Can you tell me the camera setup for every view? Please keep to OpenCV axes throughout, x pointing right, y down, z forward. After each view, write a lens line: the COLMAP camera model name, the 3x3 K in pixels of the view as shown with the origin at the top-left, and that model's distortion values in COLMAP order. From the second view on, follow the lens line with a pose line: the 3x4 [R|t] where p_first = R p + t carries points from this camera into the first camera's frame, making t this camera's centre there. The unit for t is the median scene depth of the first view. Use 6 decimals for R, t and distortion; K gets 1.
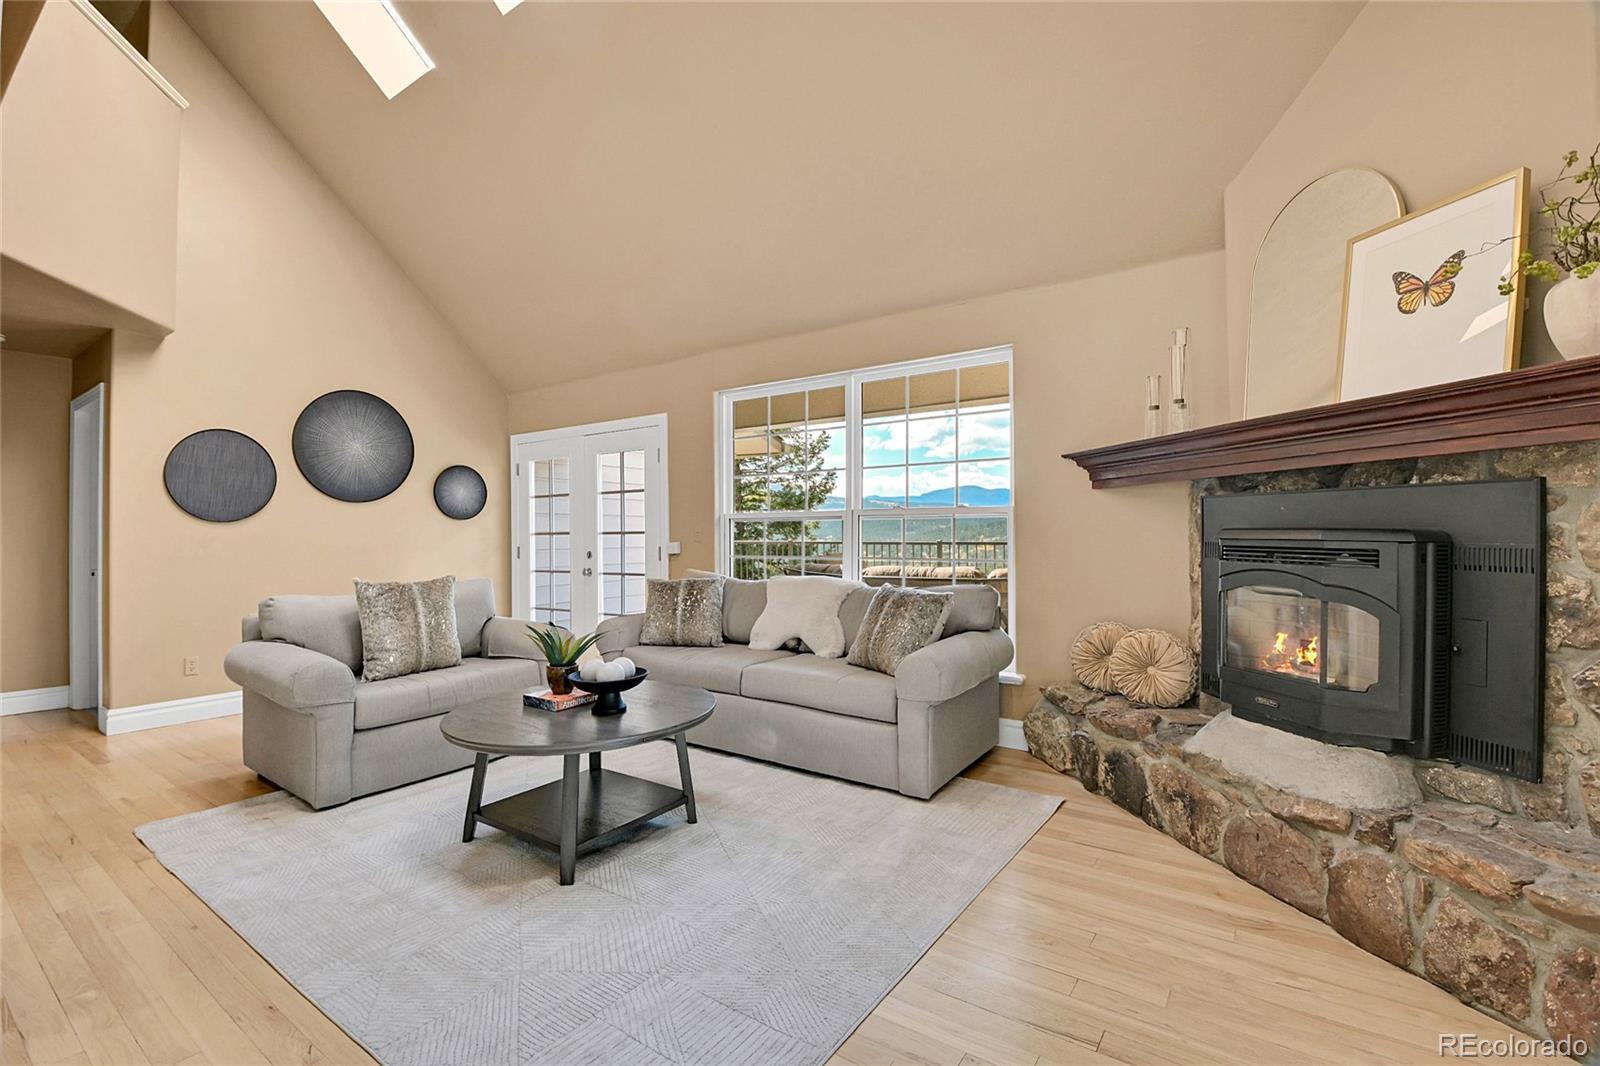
lens RADIAL K [[728.4, 0, 793.1], [0, 728.4, 531.1], [0, 0, 1]] dist [0.002128, -0.001366]
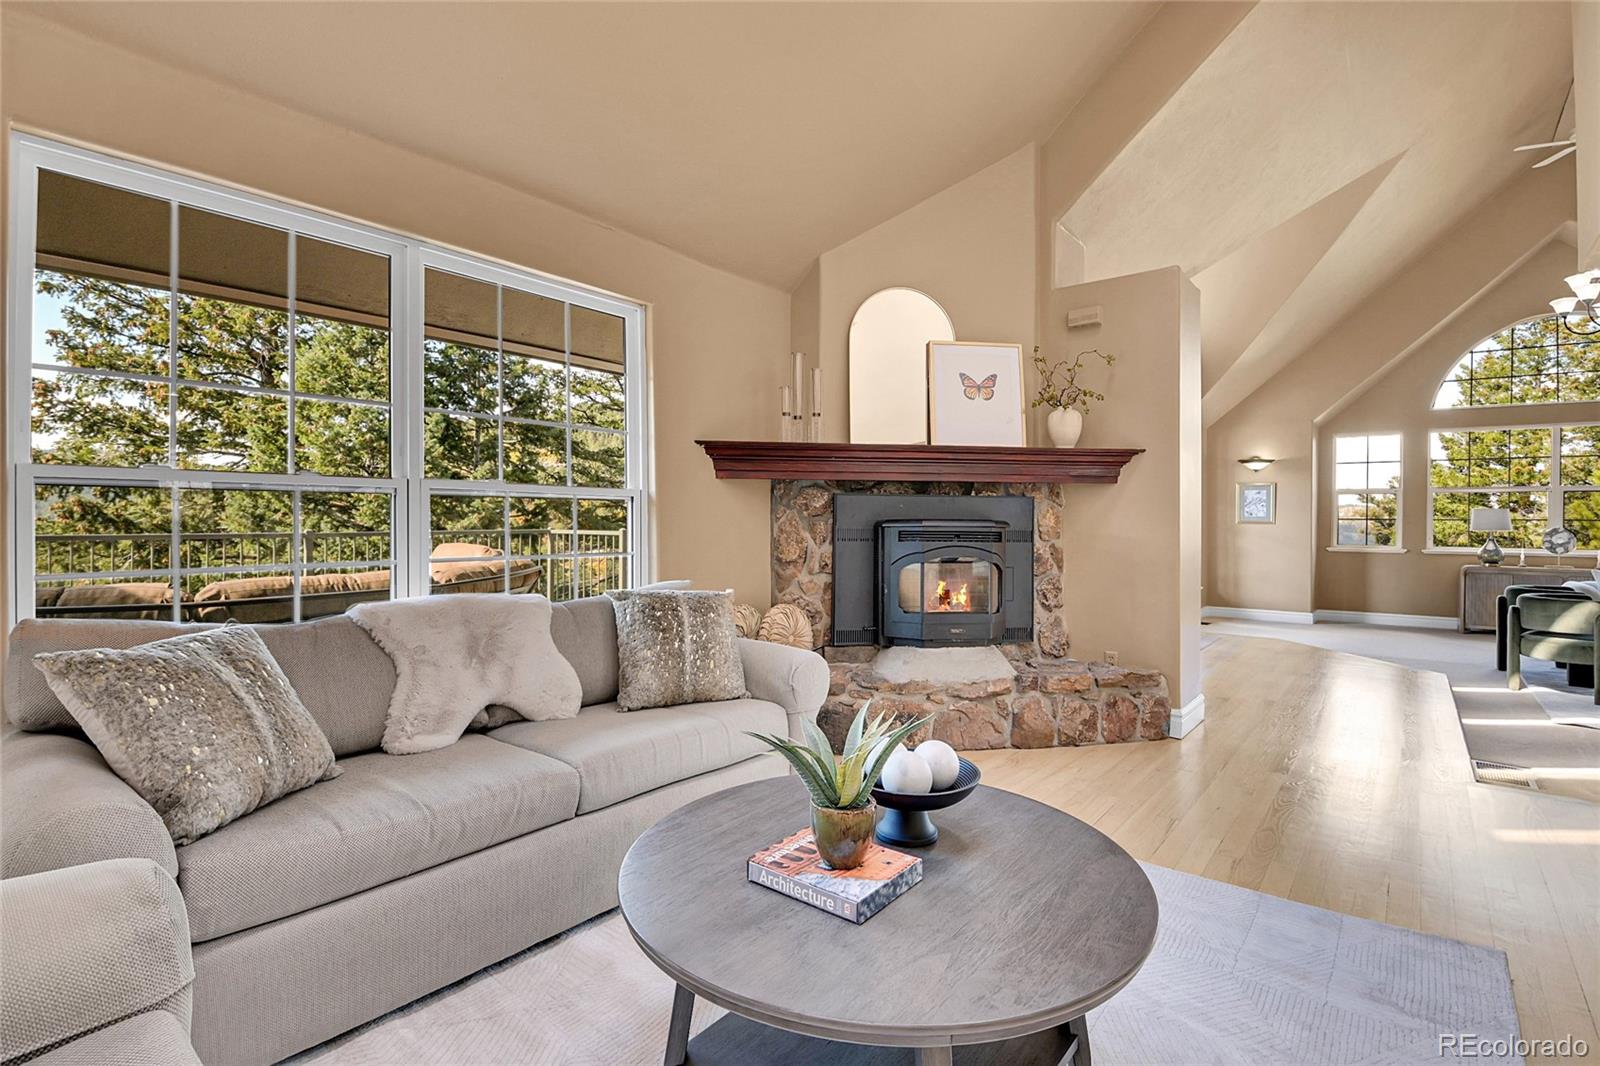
lens RADIAL K [[728.4, 0, 794.9], [0, 728.4, 536.8], [0, 0, 1]] dist [0.002128, -0.001366]
pose [[0.071451, -0.014166, 0.997344, -0.908697], [-0.007288, 0.999865, 0.014724, 0.012775], [-0.997417, -0.008320, 0.071338, 1.228694]]
